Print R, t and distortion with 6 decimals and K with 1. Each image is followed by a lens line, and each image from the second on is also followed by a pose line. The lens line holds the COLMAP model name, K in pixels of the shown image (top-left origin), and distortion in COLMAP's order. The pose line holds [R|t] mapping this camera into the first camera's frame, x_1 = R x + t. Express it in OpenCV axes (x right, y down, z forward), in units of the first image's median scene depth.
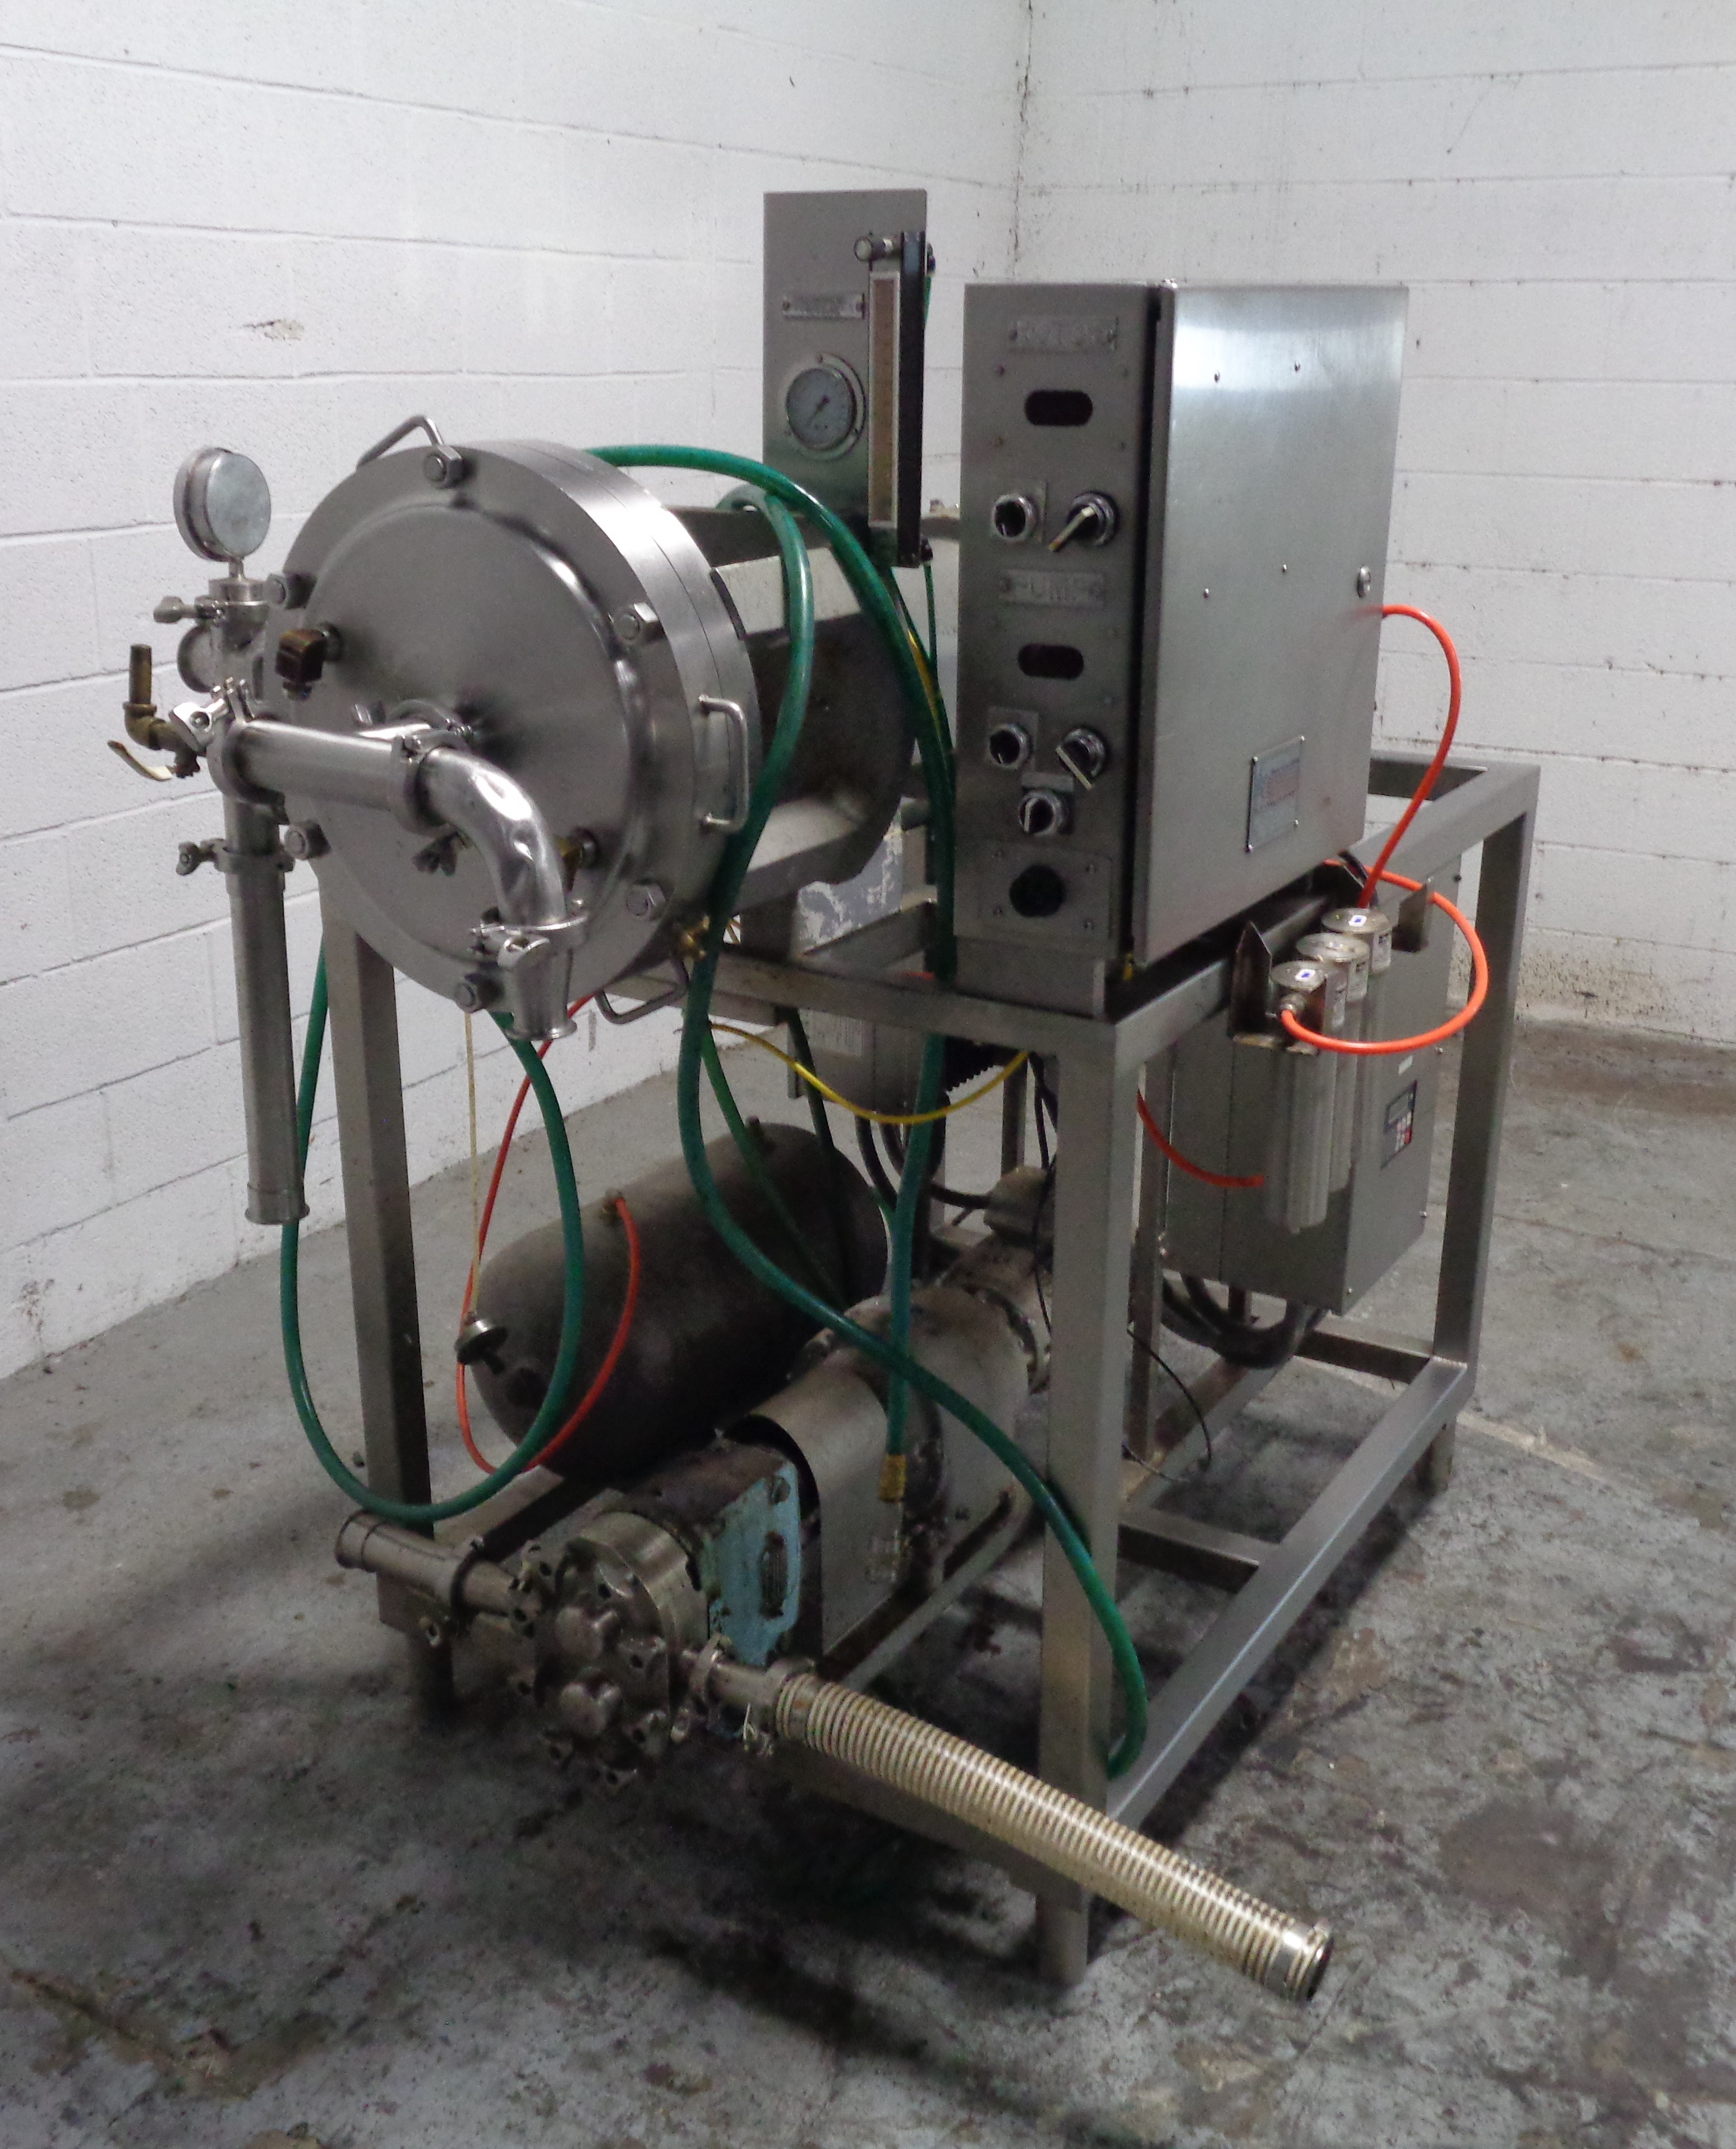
lens RADIAL K [[2144.3, 0, 837.9], [0, 2144.3, 1063.2], [0, 0, 1]] dist [0.013831, 0.000000]
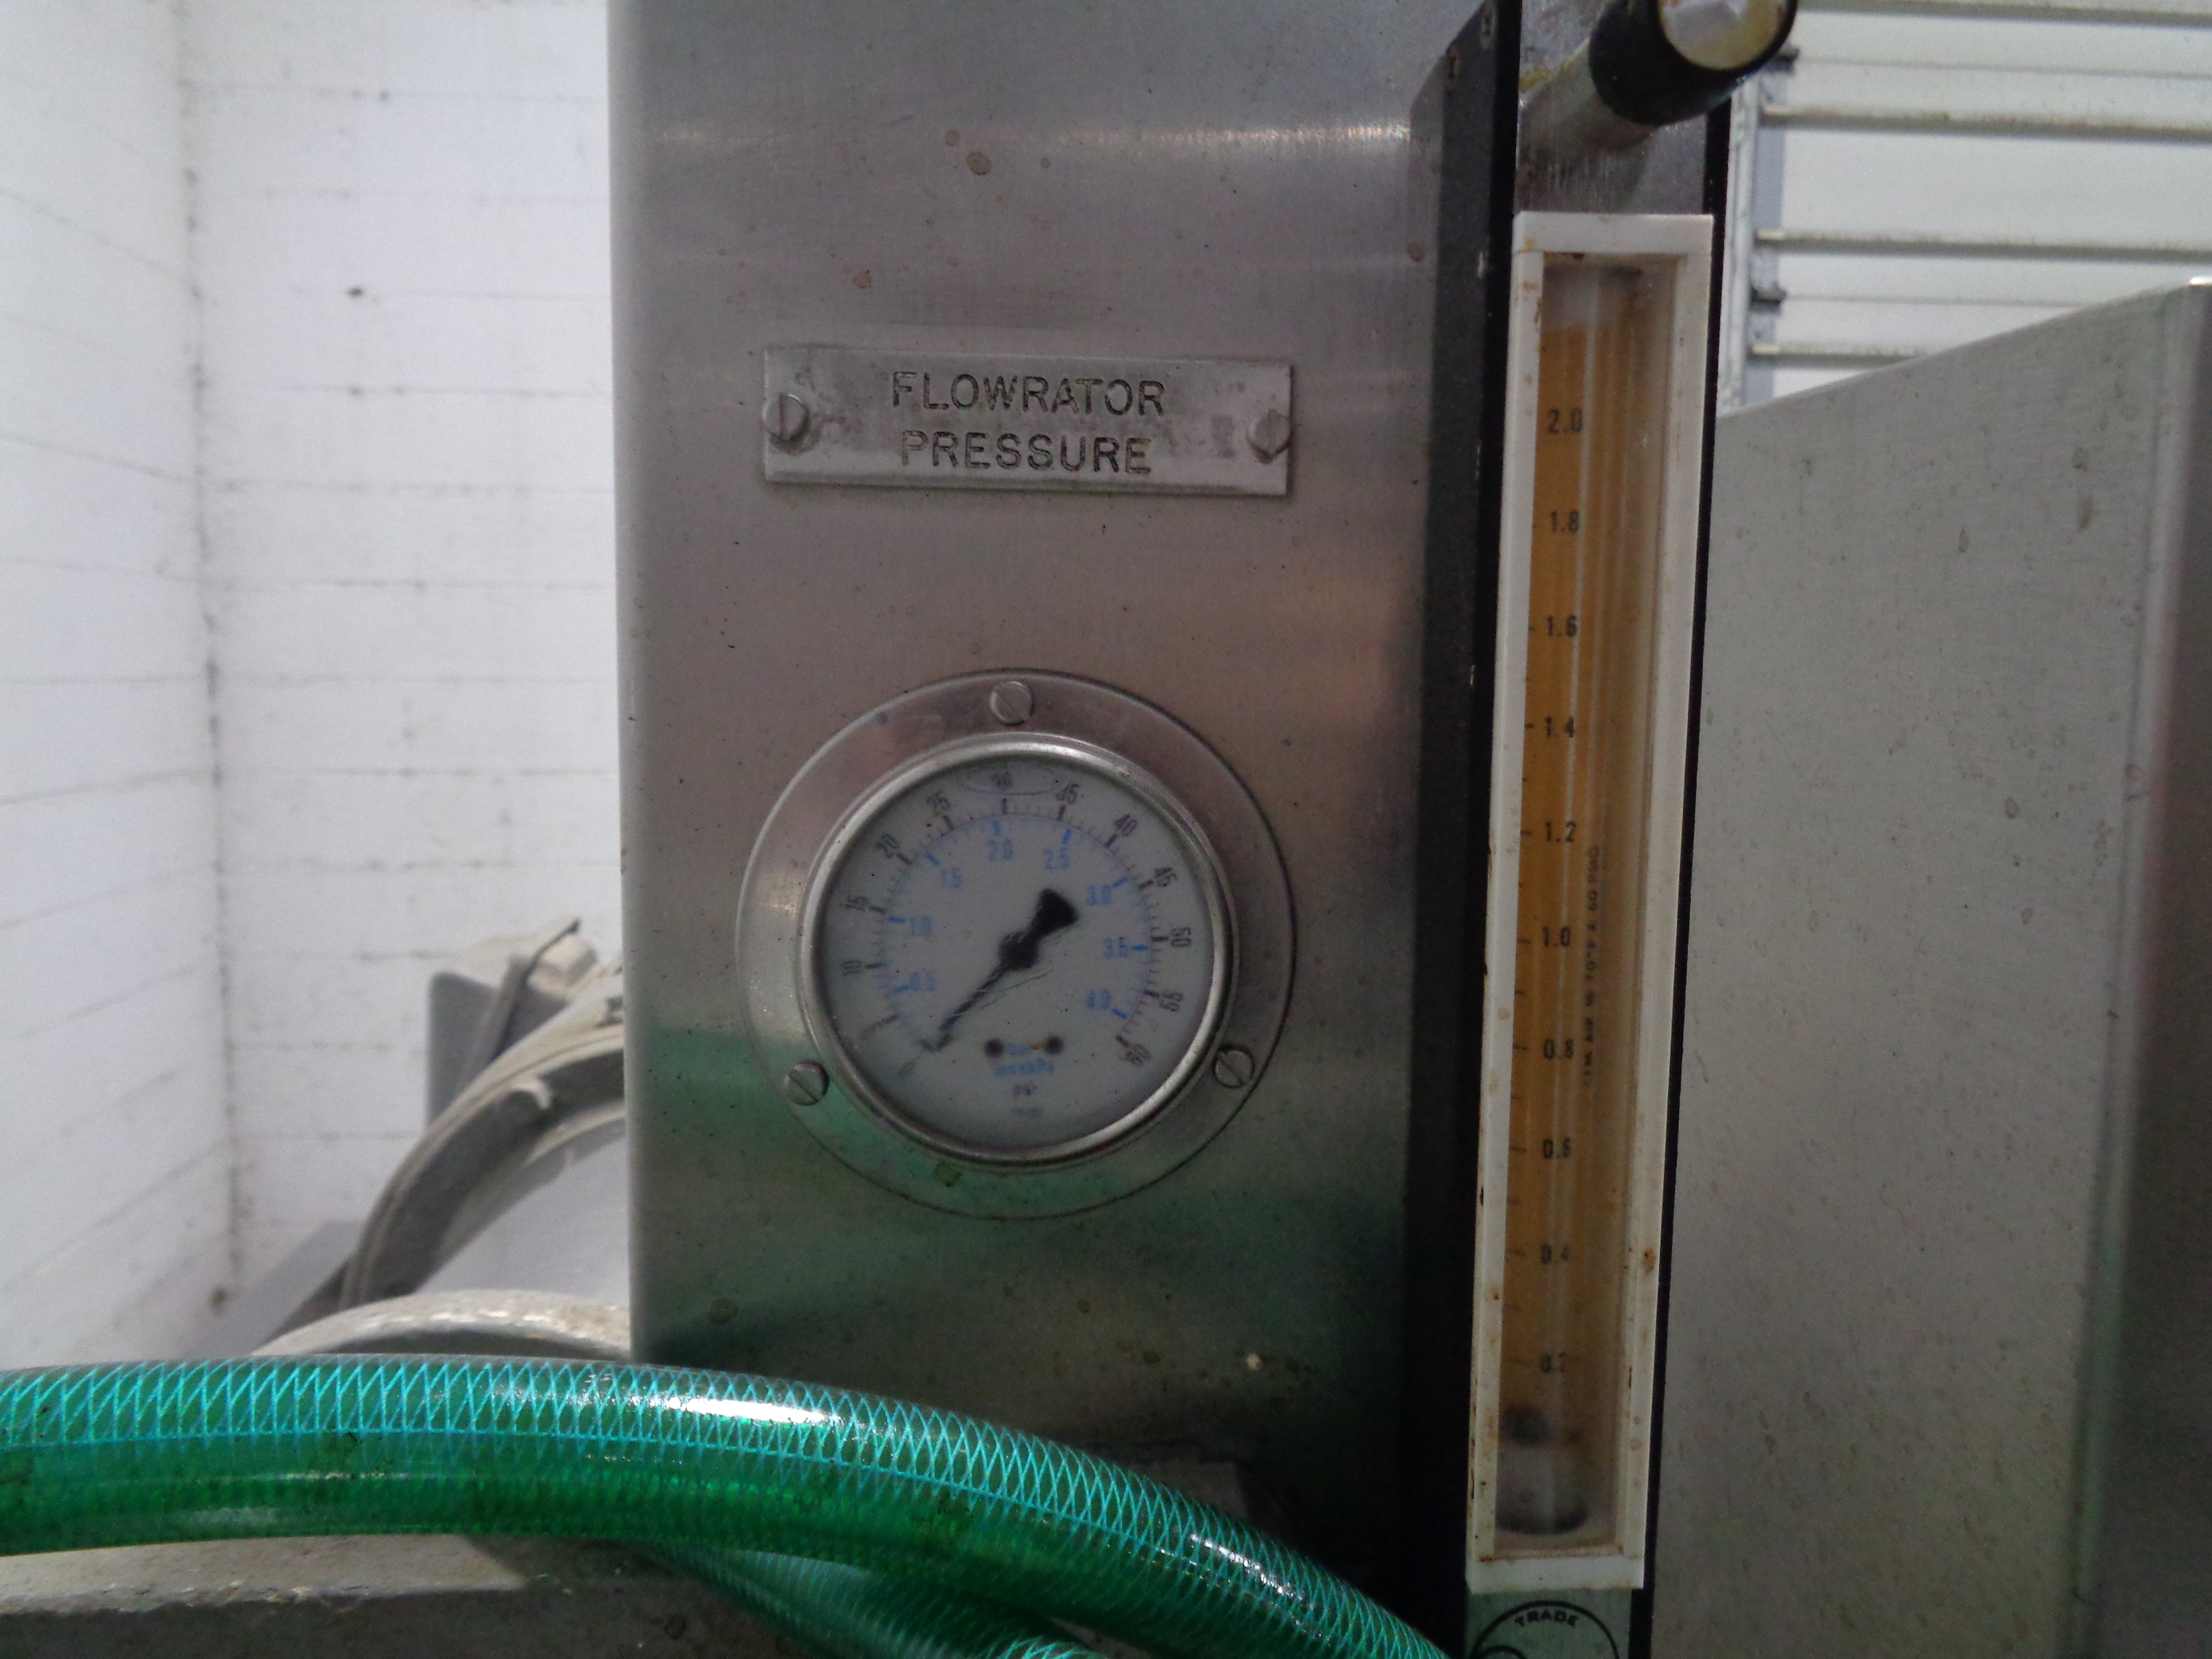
lens RADIAL K [[1663.2, 0, 1120.0], [0, 1663.2, 837.0], [0, 0, 1]] dist [-0.046474, 0.045869]
pose [[0.798980, -0.072722, 0.596944, -0.065141], [0.195691, 0.970073, -0.143745, -0.222300], [-0.568626, 0.231667, 0.789300, 0.668276]]
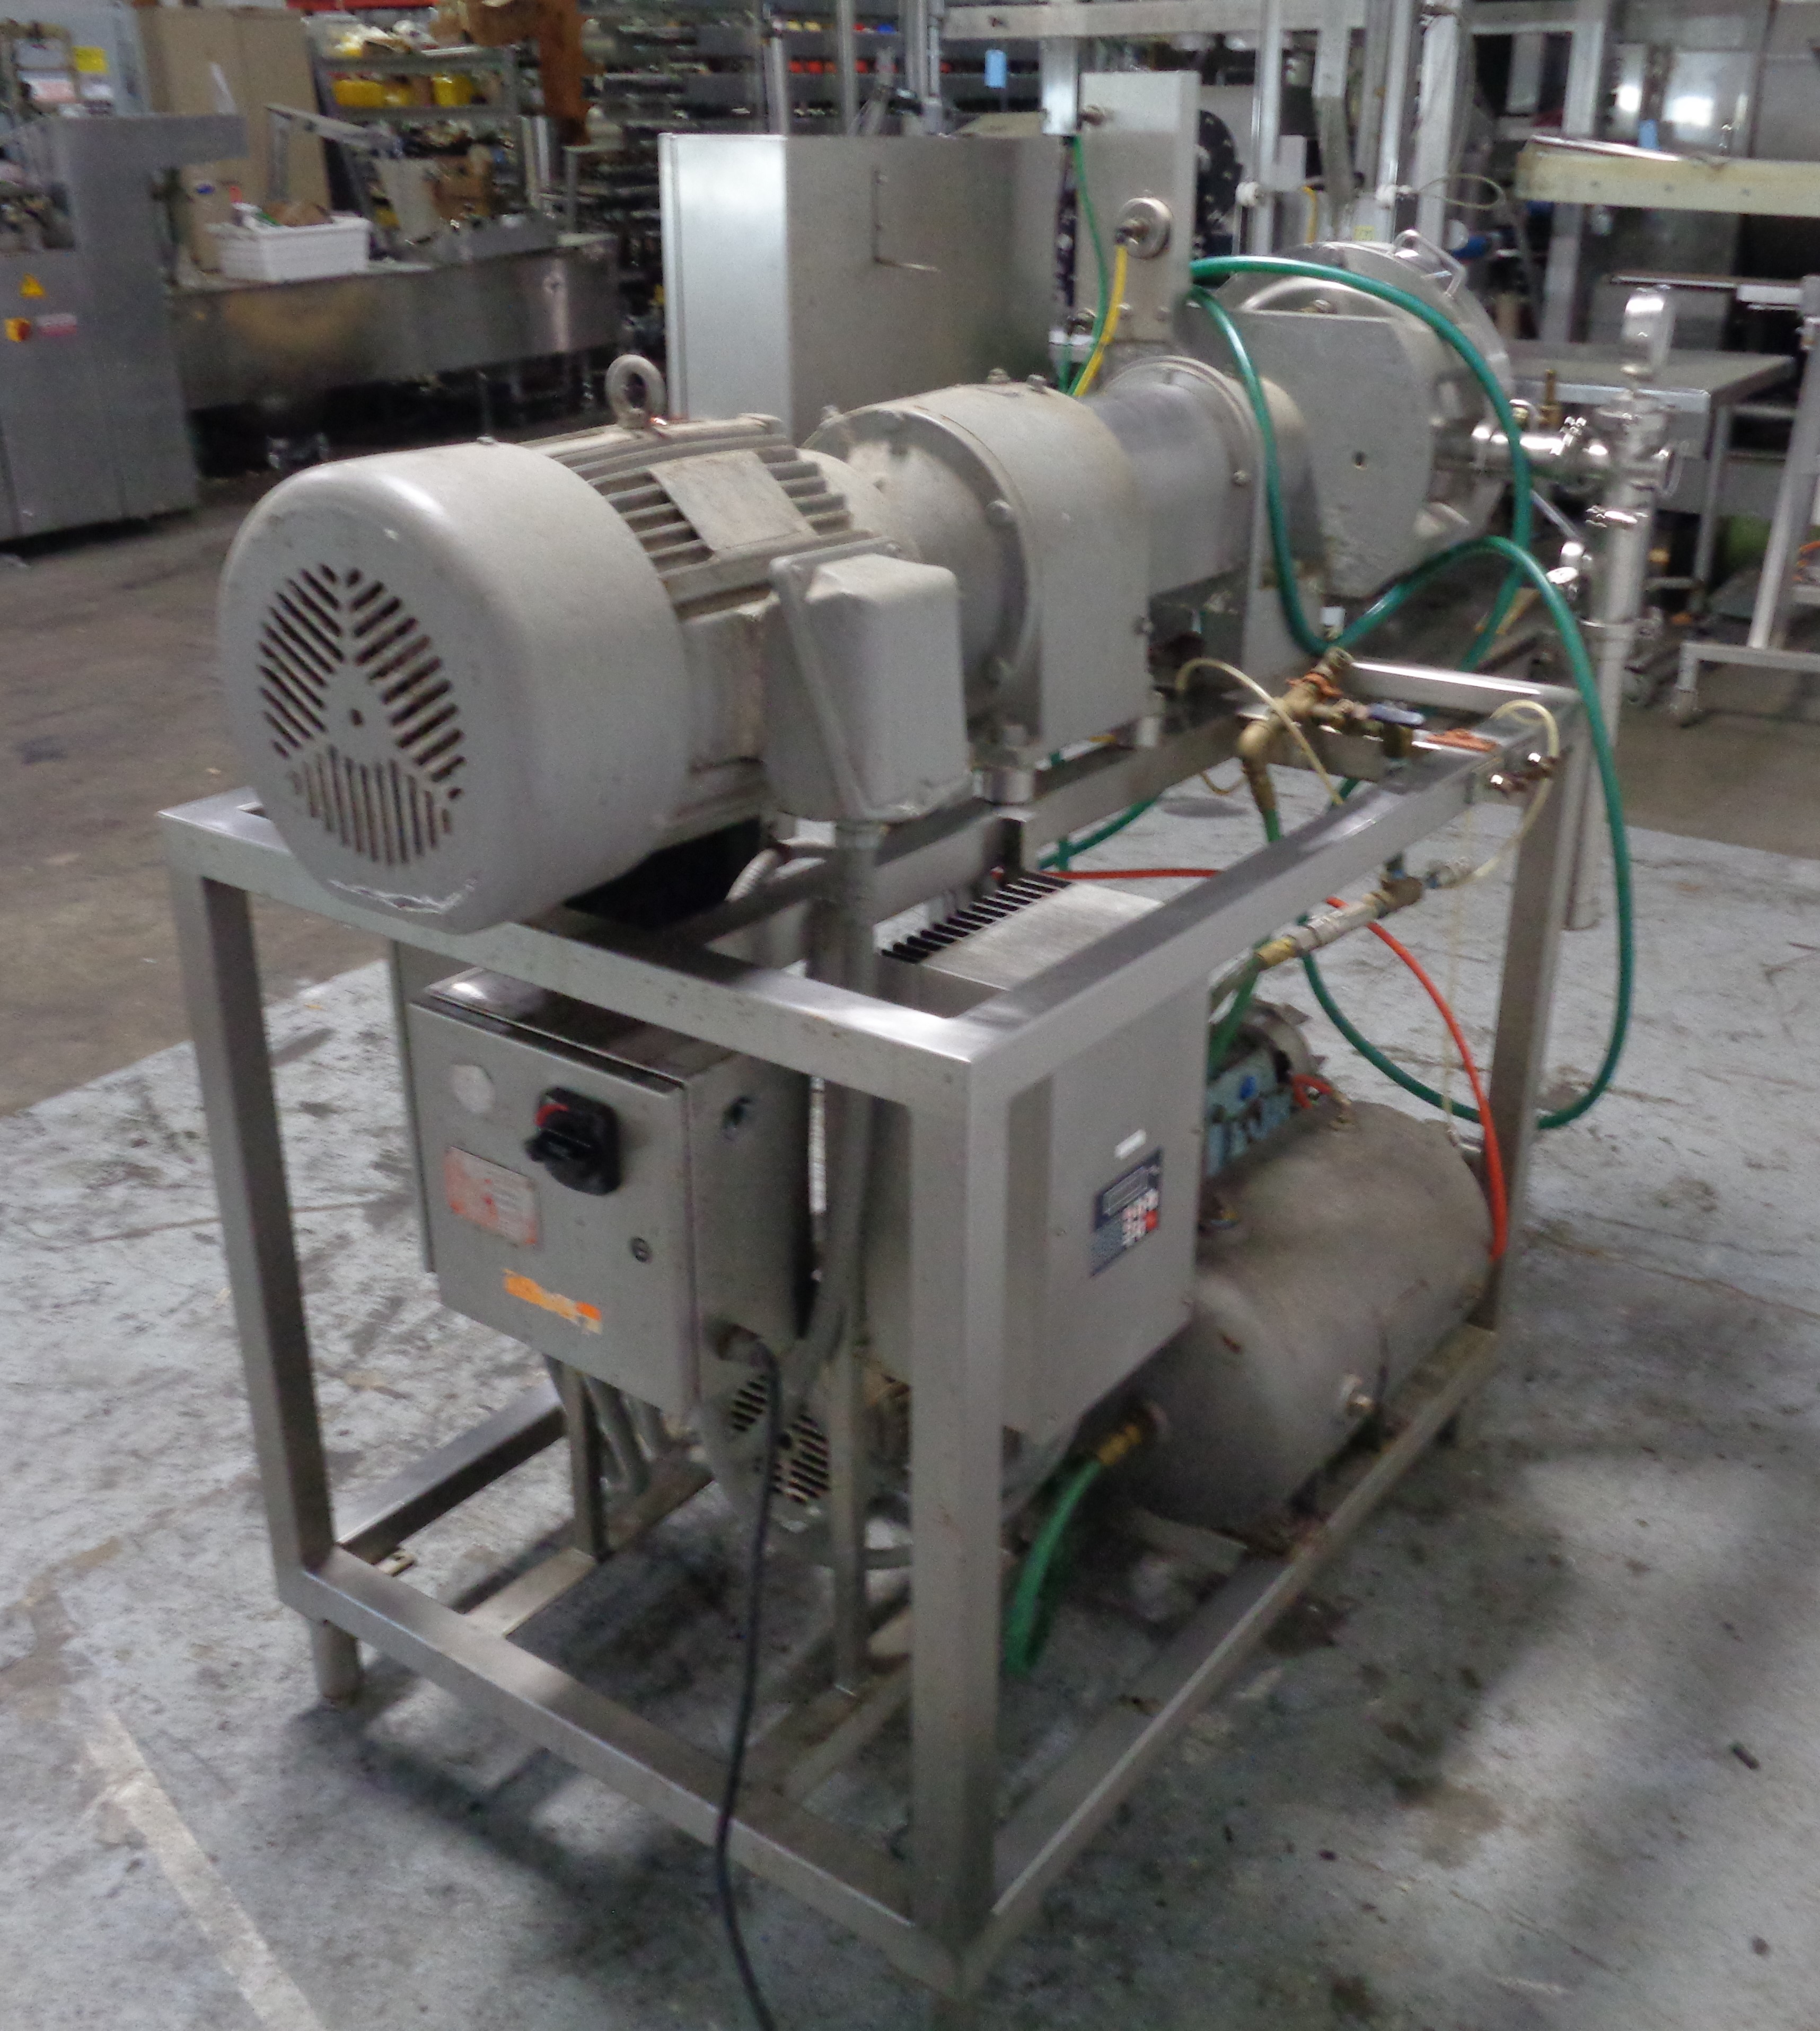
lens RADIAL K [[2074.1, 0, 962.4], [0, 2074.1, 1033.9], [0, 0, 1]] dist [0.008691, 0.000000]
pose [[-0.998820, -0.027407, 0.040081, 0.034331], [0.007316, 0.731093, 0.682239, -0.648396], [-0.048001, 0.681728, -0.730030, 1.801048]]
